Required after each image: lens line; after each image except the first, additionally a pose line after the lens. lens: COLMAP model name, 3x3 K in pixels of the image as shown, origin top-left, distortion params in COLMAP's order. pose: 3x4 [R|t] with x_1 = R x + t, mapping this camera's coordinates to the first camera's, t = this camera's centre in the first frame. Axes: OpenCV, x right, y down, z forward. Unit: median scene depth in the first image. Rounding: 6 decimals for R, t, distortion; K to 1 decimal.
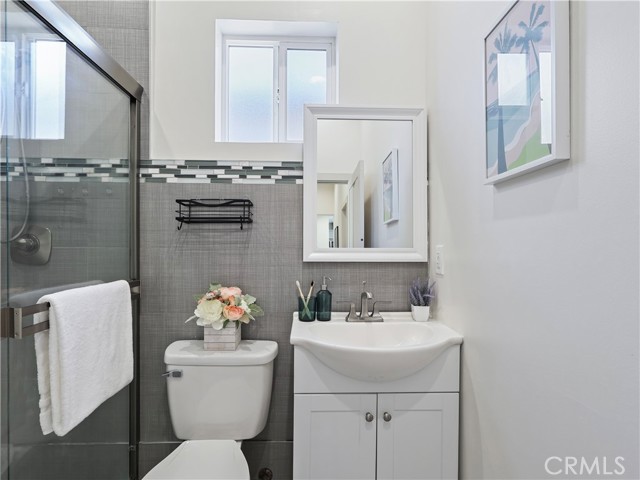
lens RADIAL K [[333.8, 0, 319.8], [0, 333.8, 245.9], [0, 0, 1]] dist [-0.001884, 0.001289]
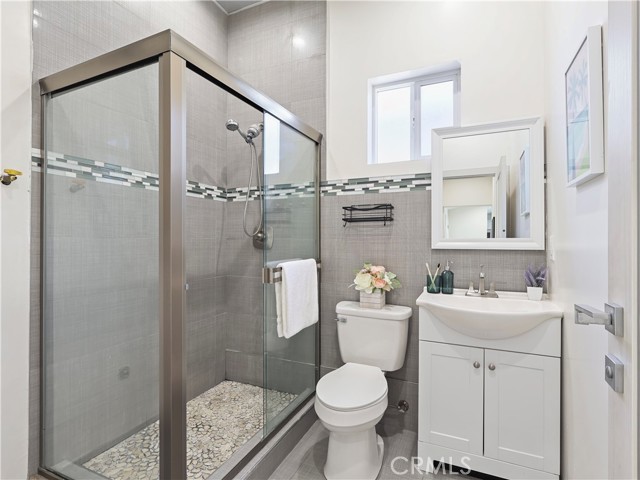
lens RADIAL K [[333.8, 0, 319.8], [0, 333.8, 245.9], [0, 0, 1]] dist [-0.001884, 0.001289]
pose [[0.890994, 0.005718, -0.453980, 0.158681], [0.005064, 0.999733, 0.022531, 0.003796], [0.453987, -0.022374, 0.890727, -0.382276]]
